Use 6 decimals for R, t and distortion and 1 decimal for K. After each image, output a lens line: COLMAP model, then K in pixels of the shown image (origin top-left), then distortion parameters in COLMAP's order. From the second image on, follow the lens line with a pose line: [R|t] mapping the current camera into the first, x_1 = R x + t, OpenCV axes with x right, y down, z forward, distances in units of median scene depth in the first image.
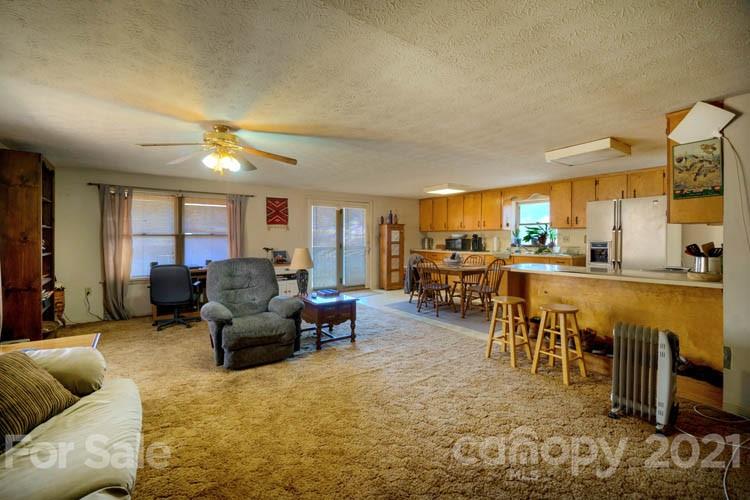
lens RADIAL K [[326.5, 0, 370.9], [0, 326.5, 241.6], [0, 0, 1]] dist [-0.001576, -0.000348]
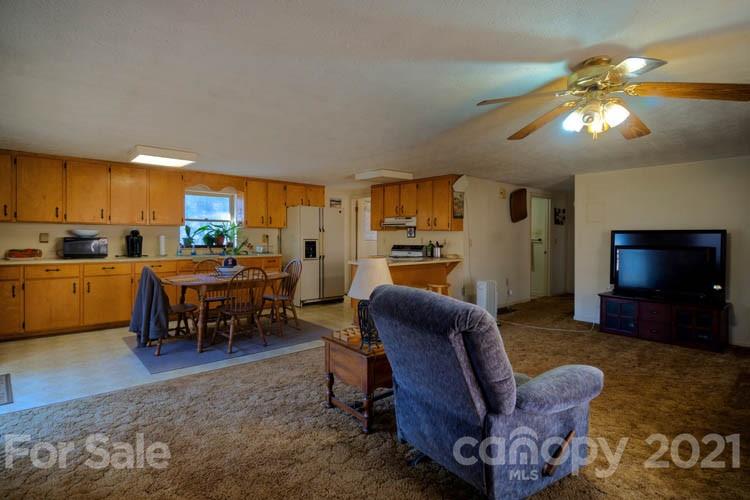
lens RADIAL K [[373.2, 0, 375.0], [0, 373.2, 250.0], [0, 0, 1]] dist [-0.003213, -0.000615]
pose [[-0.081211, -0.030788, 0.996221, -0.430980], [0.006718, 0.999483, 0.031437, -0.004254], [-0.996674, 0.009245, -0.080962, 0.558229]]
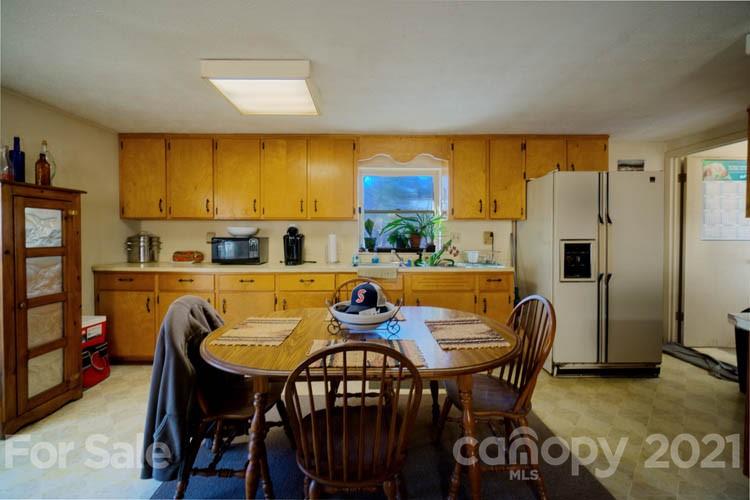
lens RADIAL K [[326.5, 0, 370.9], [0, 326.5, 241.6], [0, 0, 1]] dist [-0.001576, -0.000348]
pose [[0.585708, -0.010012, 0.810460, 0.011759], [0.008114, 0.999946, 0.006490, -0.004646], [-0.810481, 0.002775, 0.585758, 0.610177]]
